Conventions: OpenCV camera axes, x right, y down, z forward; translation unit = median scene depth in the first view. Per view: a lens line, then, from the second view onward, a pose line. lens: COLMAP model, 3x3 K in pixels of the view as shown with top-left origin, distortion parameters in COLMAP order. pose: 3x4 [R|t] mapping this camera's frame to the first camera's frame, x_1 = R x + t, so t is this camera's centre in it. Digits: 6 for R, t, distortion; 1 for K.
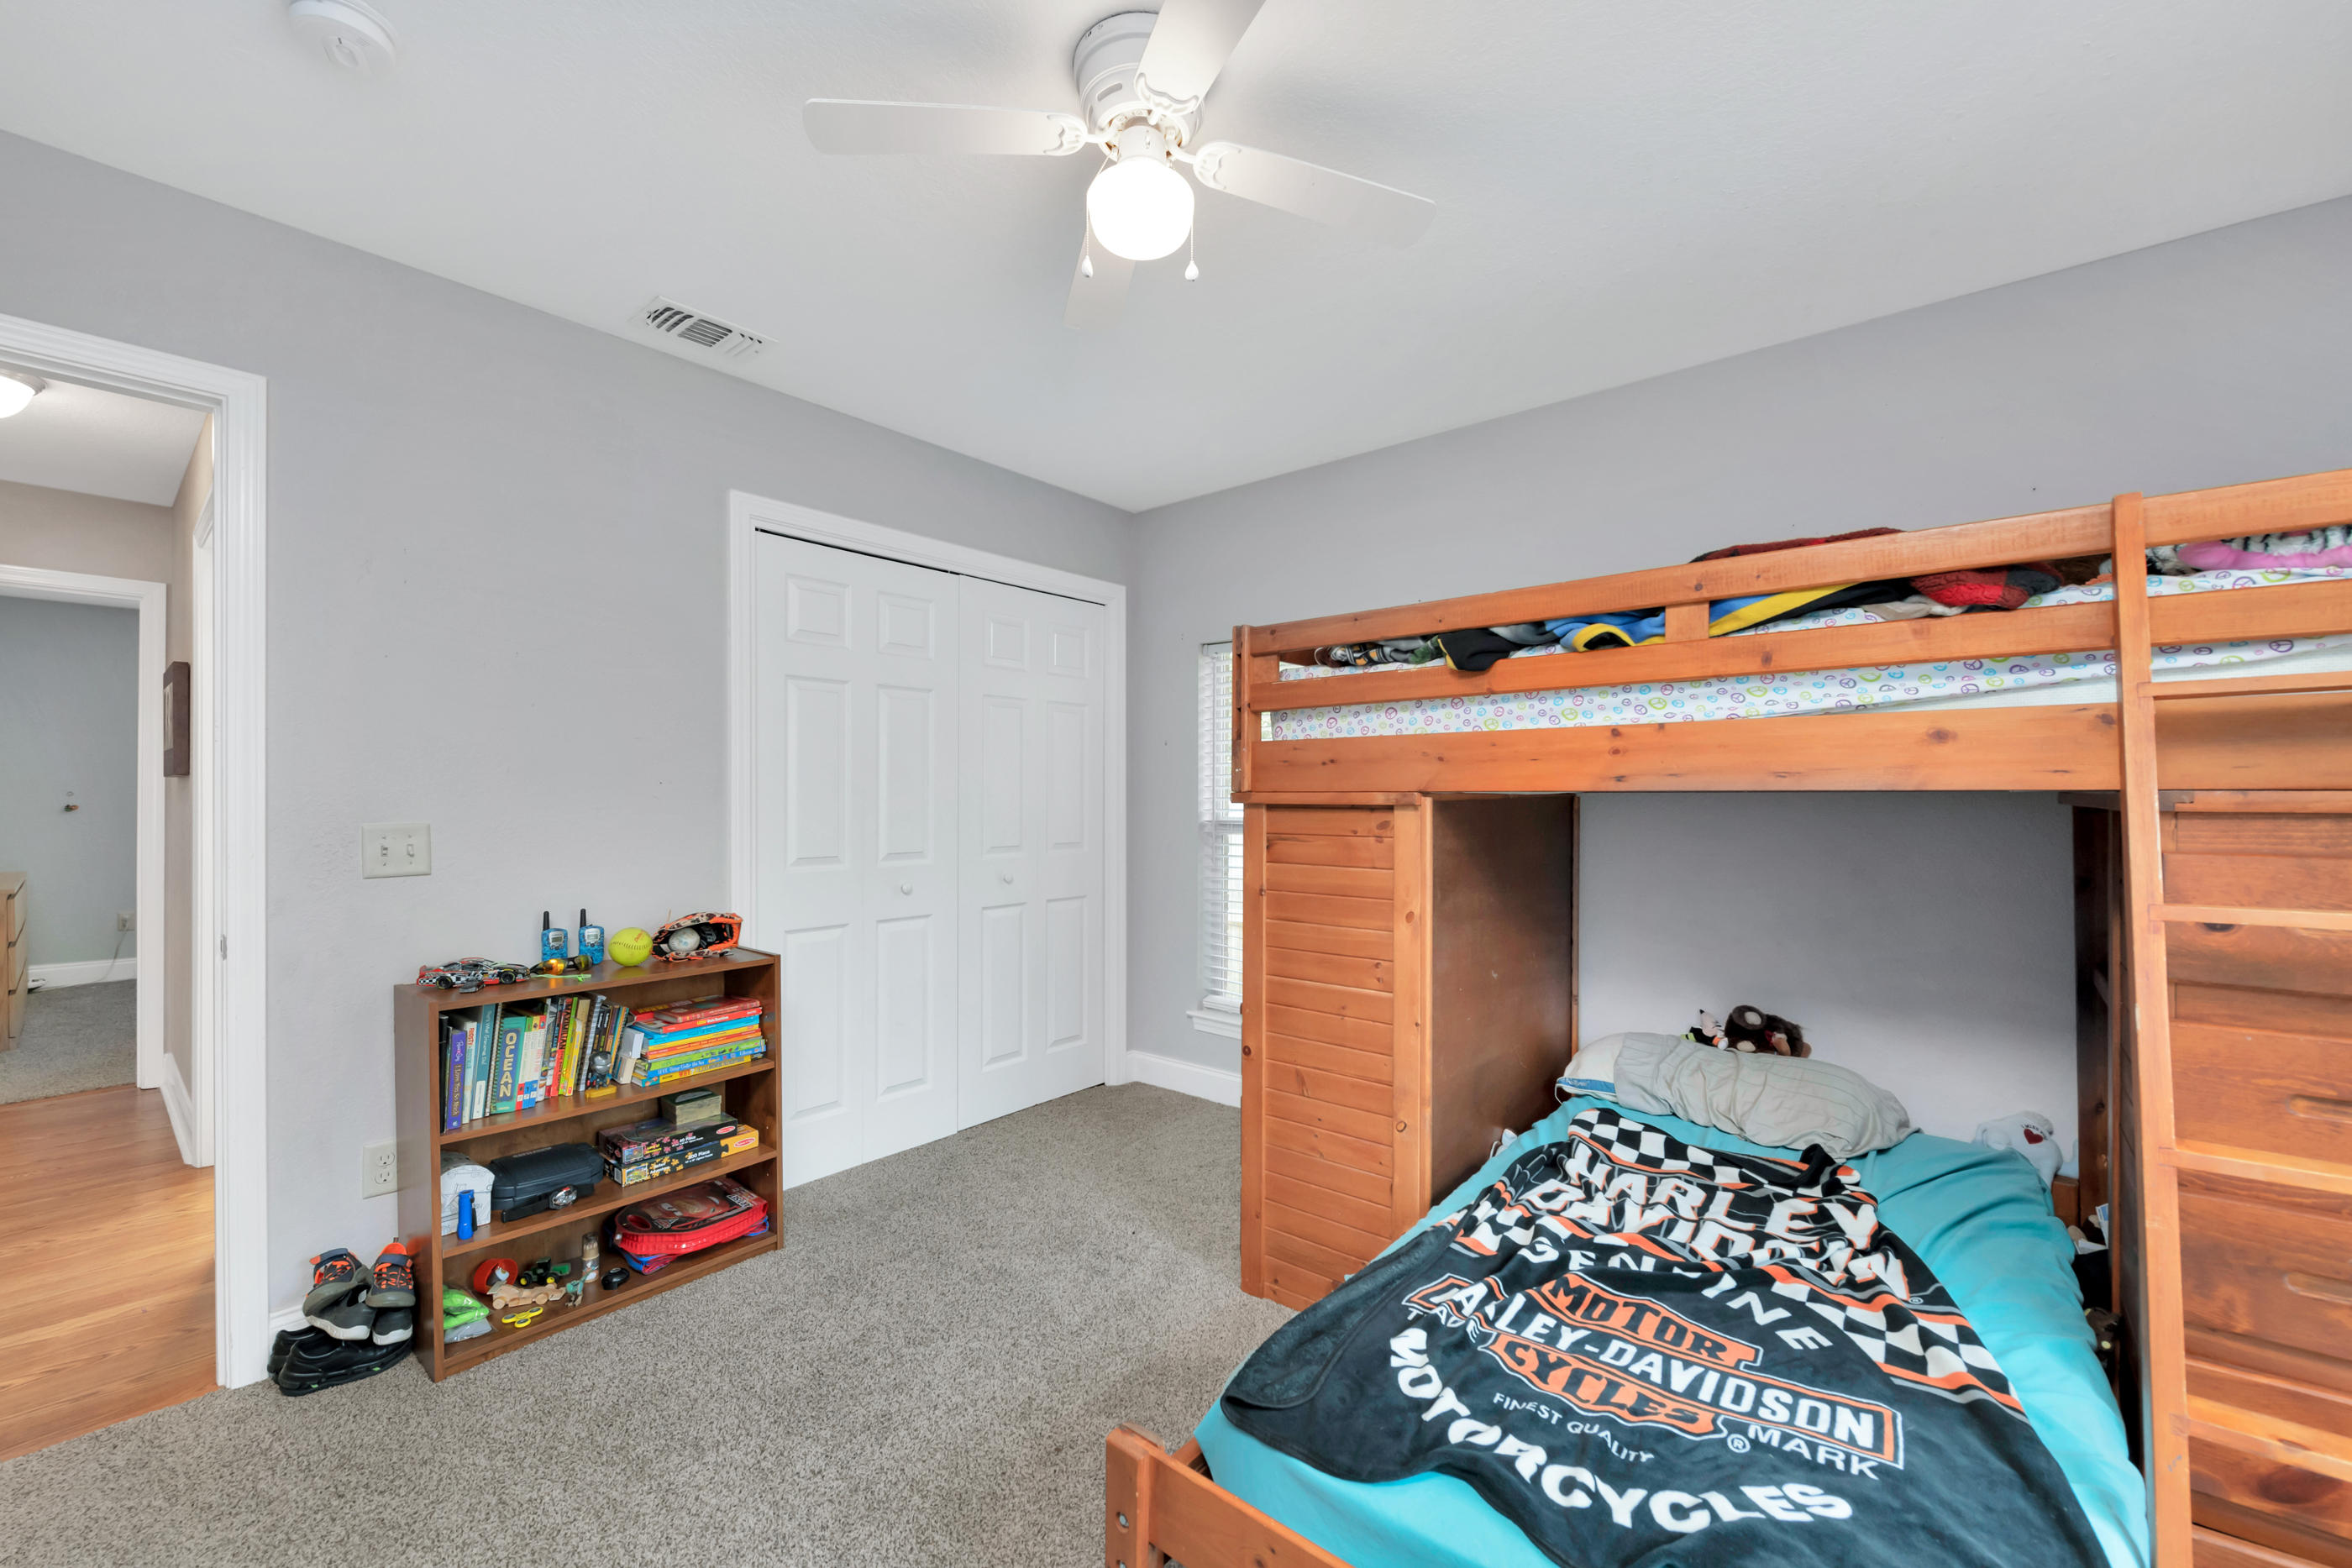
lens RADIAL K [[938.7, 0, 1180.5], [0, 938.7, 775.2], [0, 0, 1]] dist [0.000512, -0.000012]
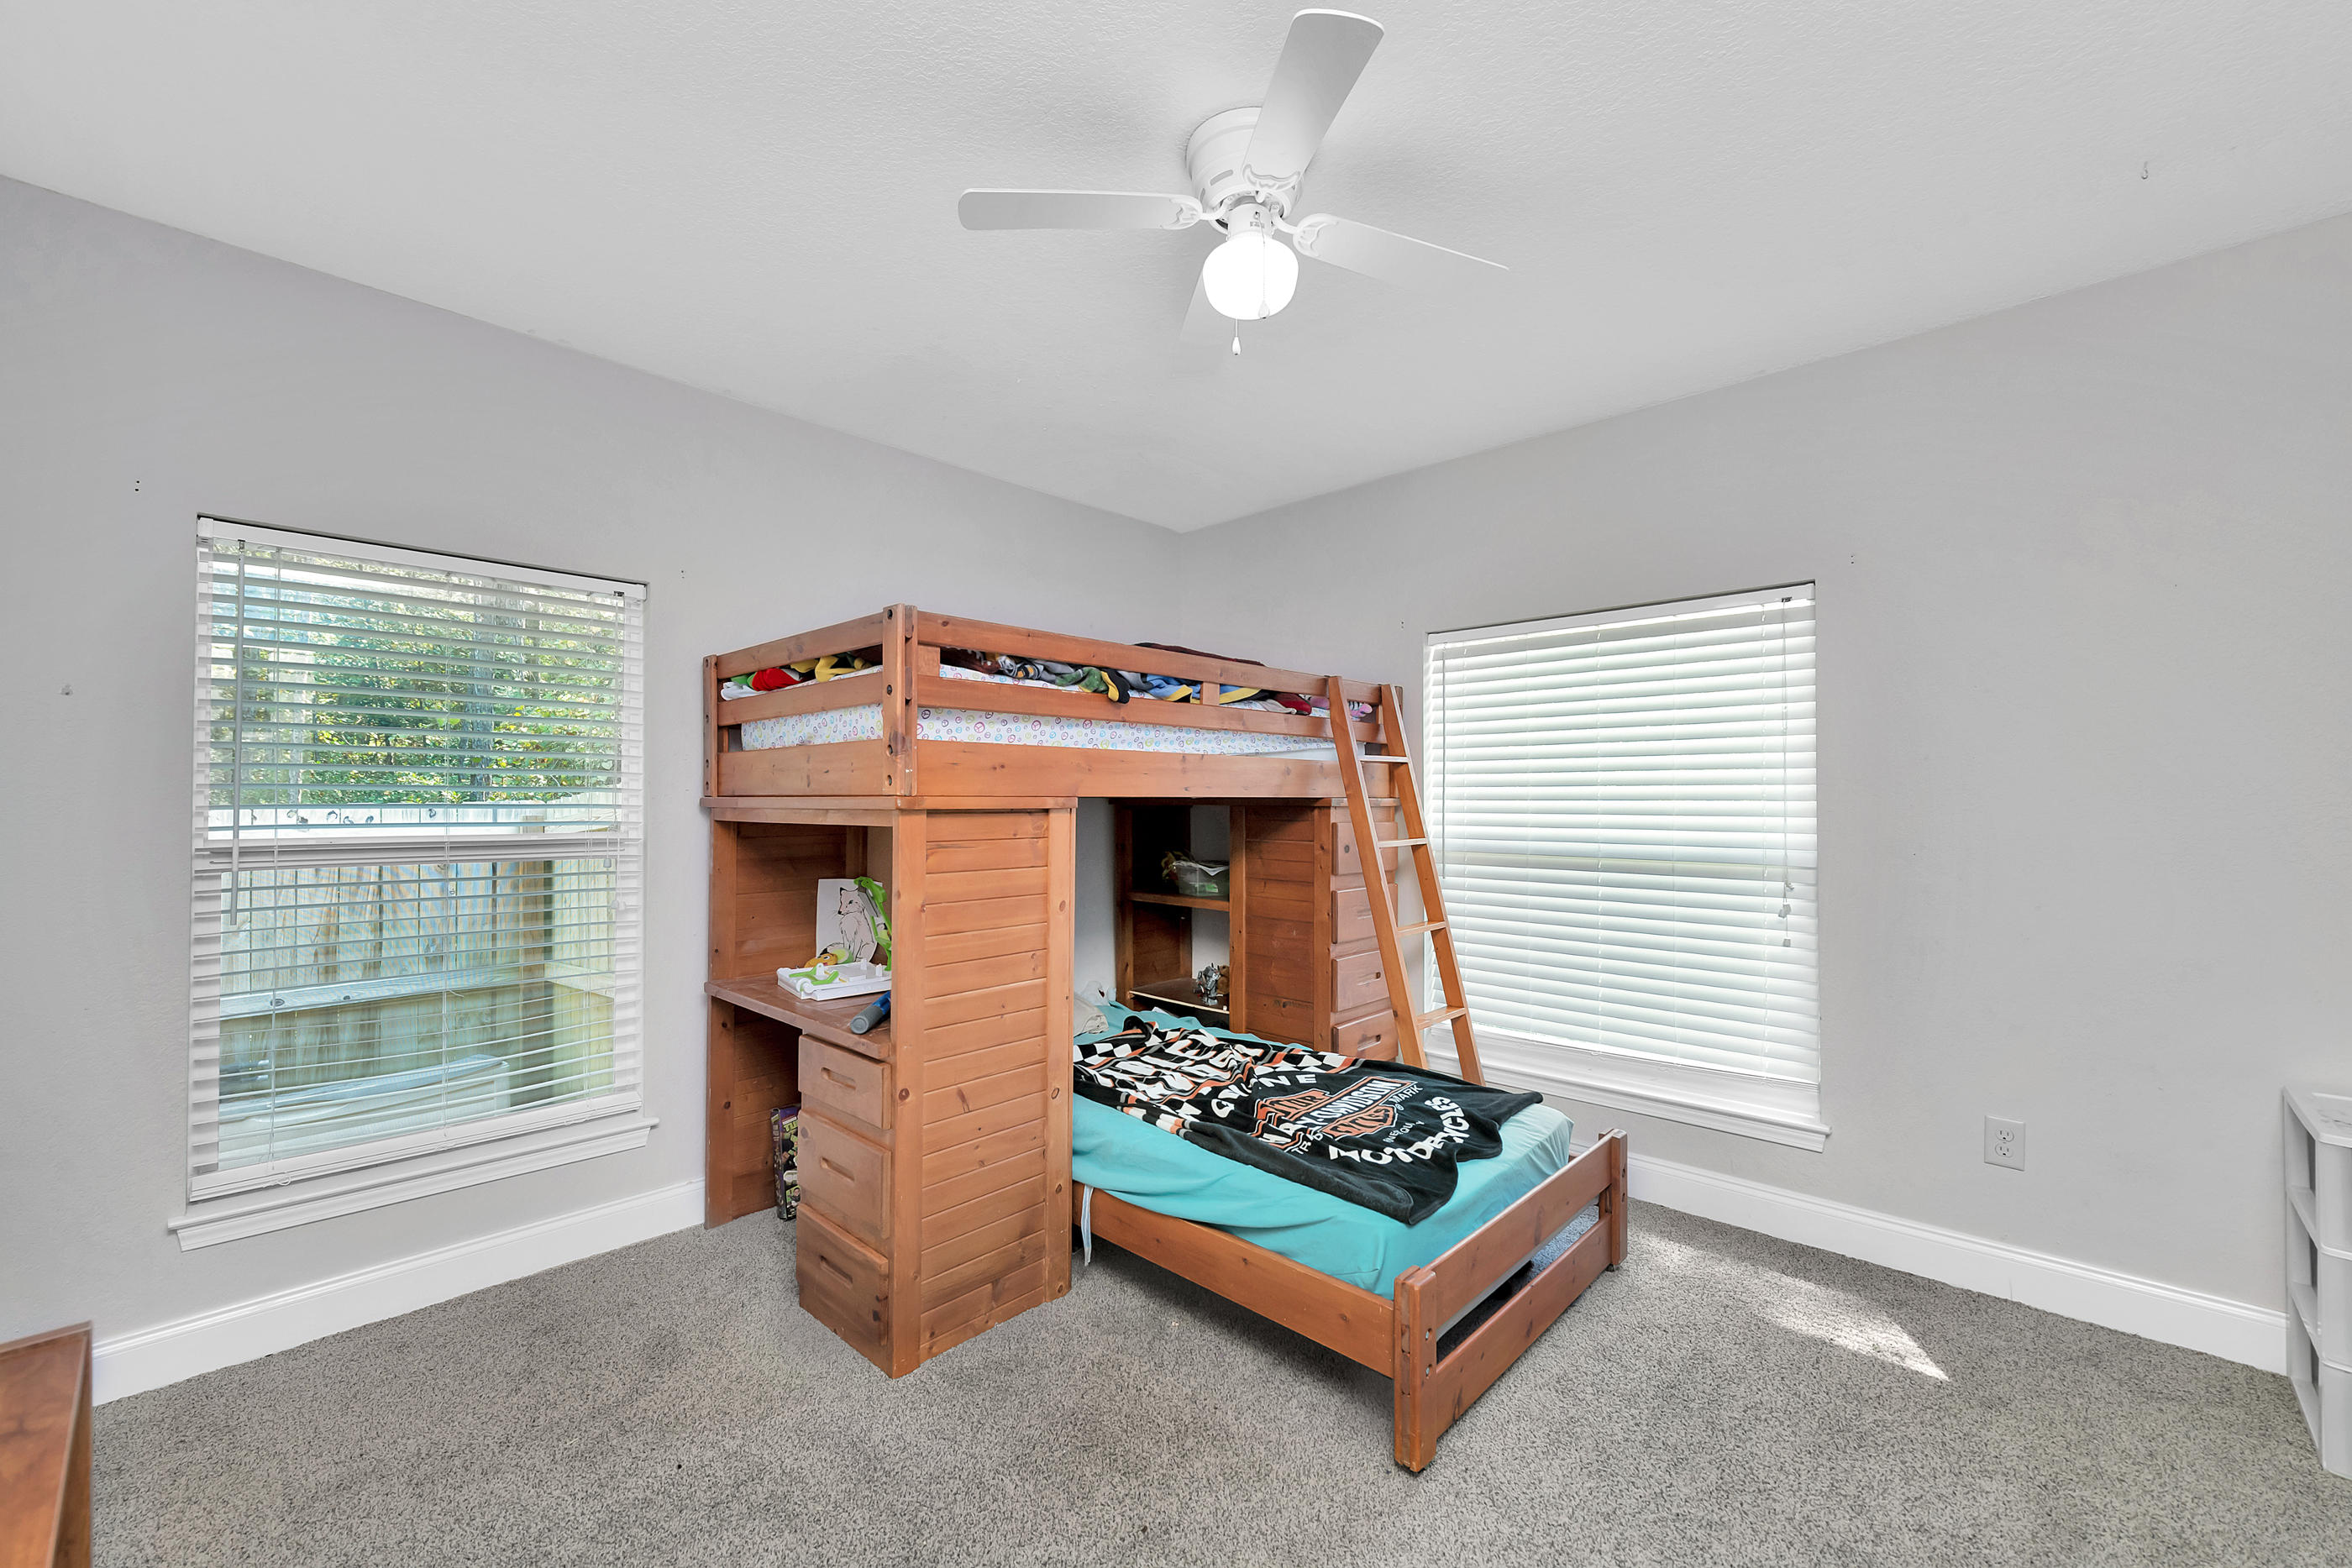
lens RADIAL K [[938.7, 0, 1180.5], [0, 938.7, 775.2], [0, 0, 1]] dist [0.000512, -0.000012]
pose [[0.060646, 0.026751, 0.997801, -0.904587], [-0.020491, 0.999464, -0.025550, 0.017874], [-0.997949, -0.018896, 0.061162, 0.796340]]
